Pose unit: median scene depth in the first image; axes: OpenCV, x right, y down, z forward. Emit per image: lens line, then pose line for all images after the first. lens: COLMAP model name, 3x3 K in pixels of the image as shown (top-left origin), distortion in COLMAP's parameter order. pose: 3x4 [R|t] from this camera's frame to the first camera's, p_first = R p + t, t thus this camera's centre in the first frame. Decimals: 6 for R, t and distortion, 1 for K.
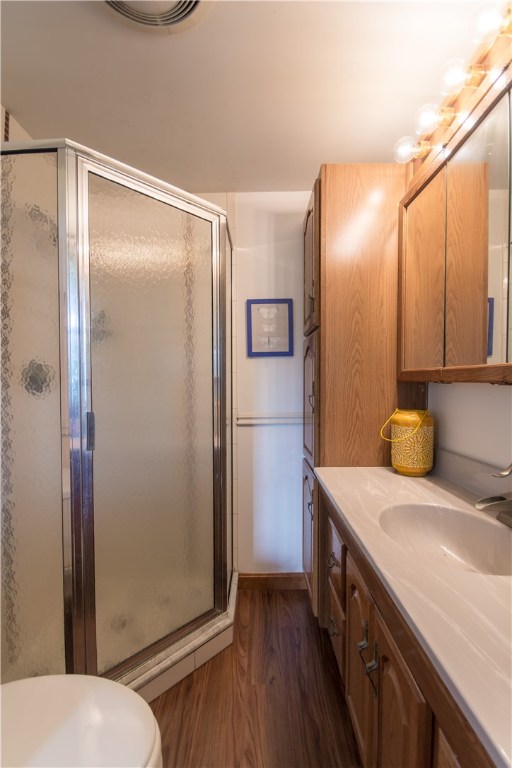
lens RADIAL K [[343.2, 0, 255.1], [0, 343.2, 391.0], [0, 0, 1]] dist [0.002477, -0.000158]
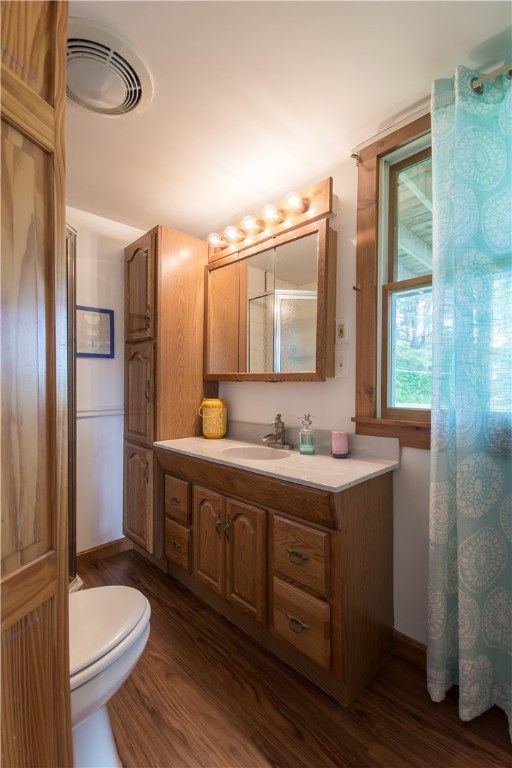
lens RADIAL K [[343.2, 0, 255.1], [0, 343.2, 391.0], [0, 0, 1]] dist [0.002477, -0.000158]
pose [[0.721350, -0.001325, 0.692570, -0.486844], [0.005778, 0.999975, -0.004105, 0.026338], [-0.692547, 0.006963, 0.721339, -0.273549]]
